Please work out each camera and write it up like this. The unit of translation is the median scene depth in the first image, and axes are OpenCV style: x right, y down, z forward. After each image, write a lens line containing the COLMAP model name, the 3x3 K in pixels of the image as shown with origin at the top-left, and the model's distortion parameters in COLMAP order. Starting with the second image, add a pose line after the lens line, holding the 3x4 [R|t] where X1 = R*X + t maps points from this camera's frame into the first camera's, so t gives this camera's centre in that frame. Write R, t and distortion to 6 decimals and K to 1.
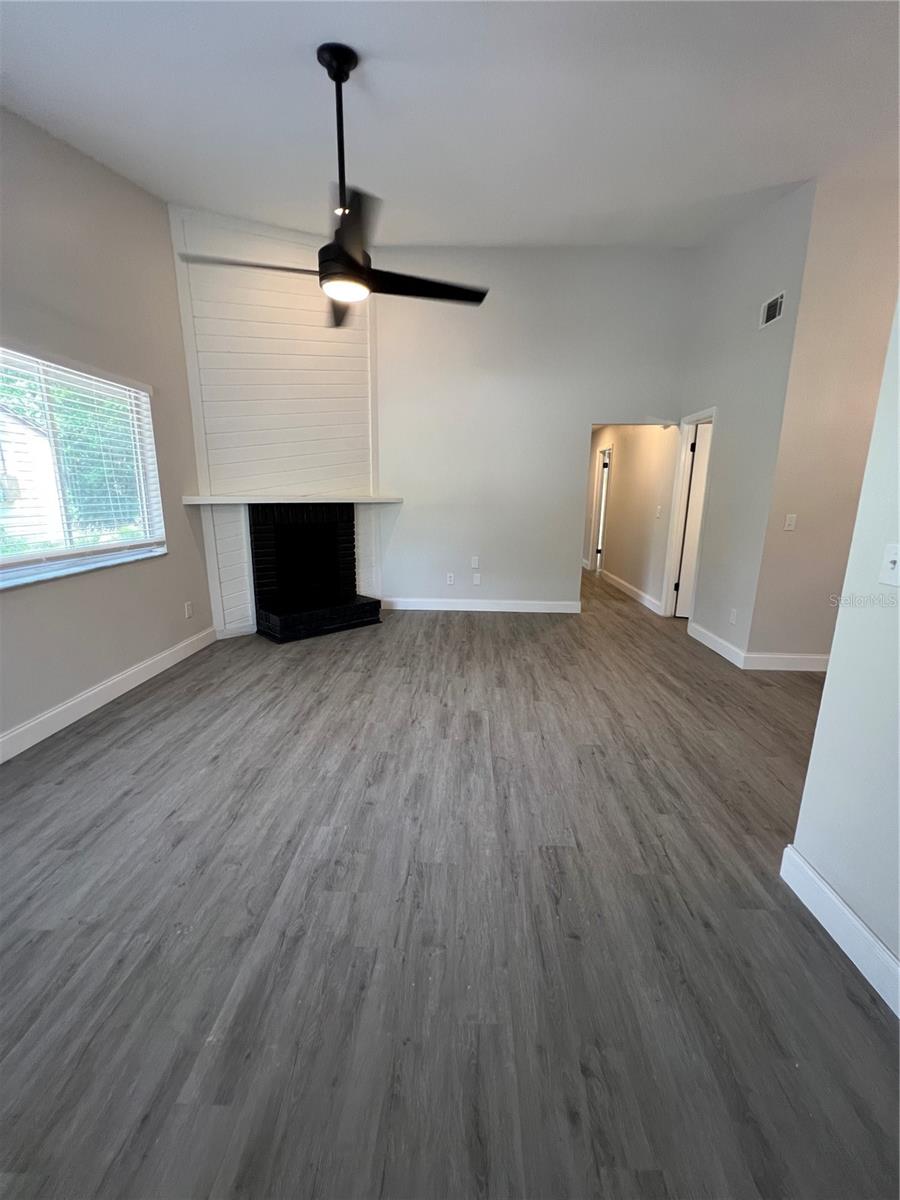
lens RADIAL K [[483.0, 0, 454.4], [0, 483.0, 599.1], [0, 0, 1]] dist [-0.000176, 0.000237]
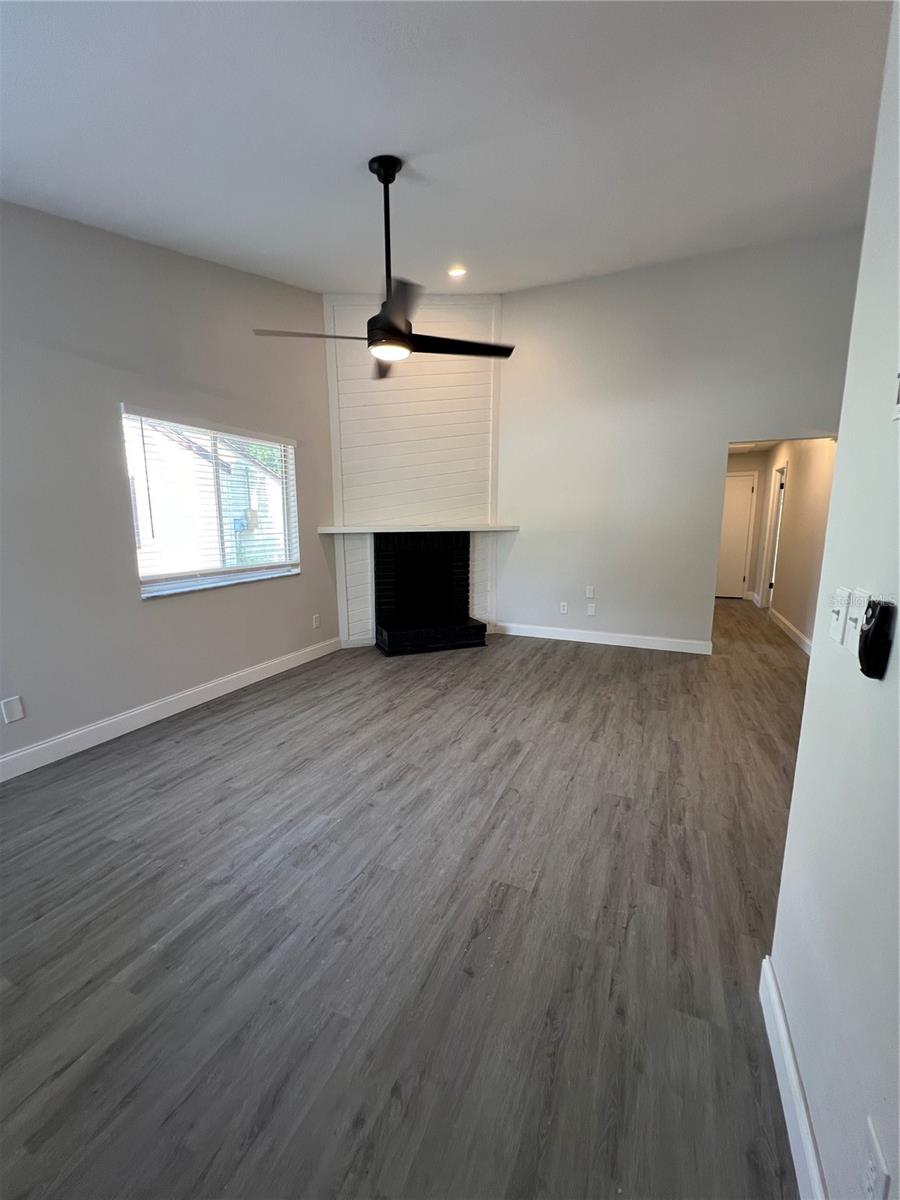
lens RADIAL K [[483.3, 0, 453.6], [0, 483.3, 600.1], [0, 0, 1]] dist [-0.001741, 0.000433]
pose [[0.927465, 0.049820, -0.370576, 0.283883], [-0.068592, 0.996934, -0.037642, -0.009661], [0.367564, 0.060330, 0.928039, 0.015045]]
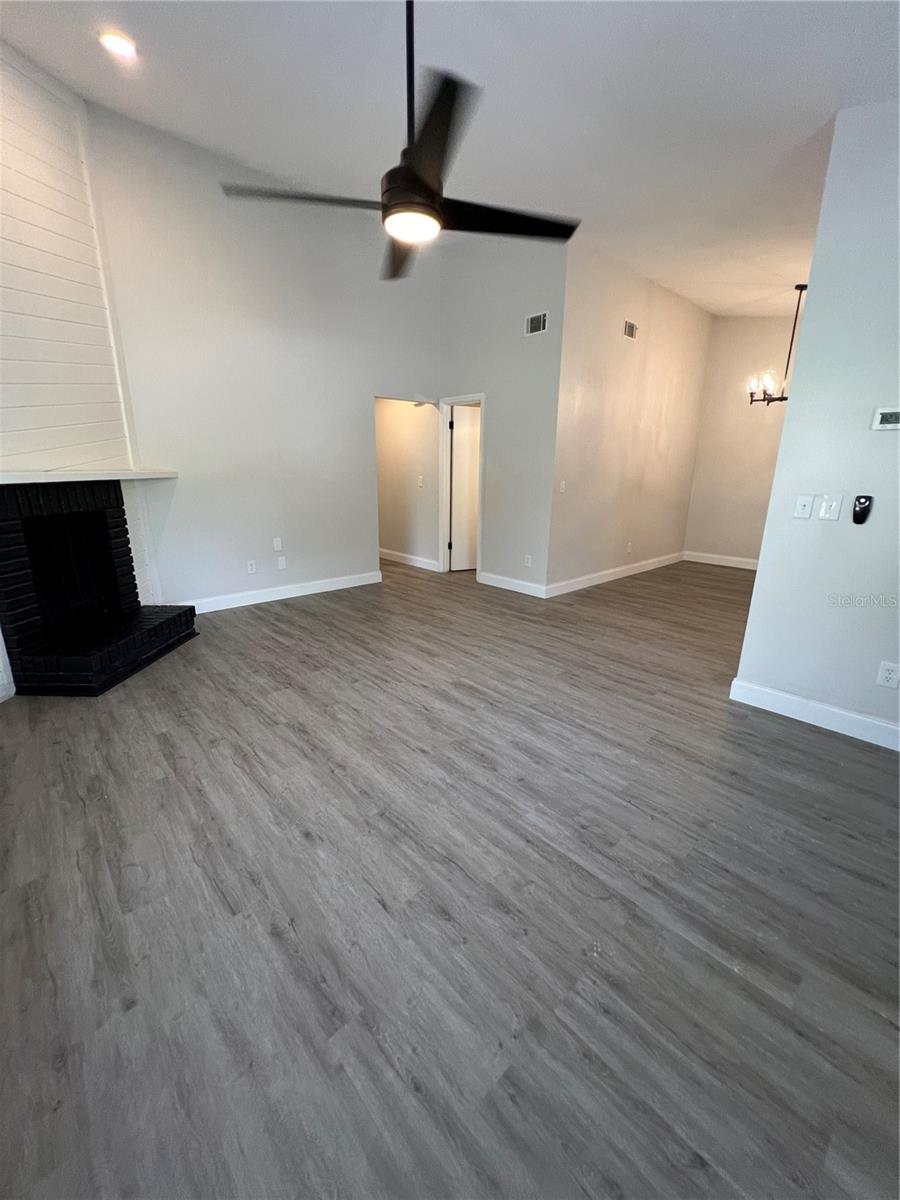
lens RADIAL K [[483.0, 0, 454.4], [0, 483.0, 599.1], [0, 0, 1]] dist [-0.000176, 0.000237]
pose [[0.711182, -0.189365, 0.677024, -0.655817], [0.148750, 0.981767, 0.118347, -0.065898], [-0.687091, 0.016541, 0.726383, 0.262297]]
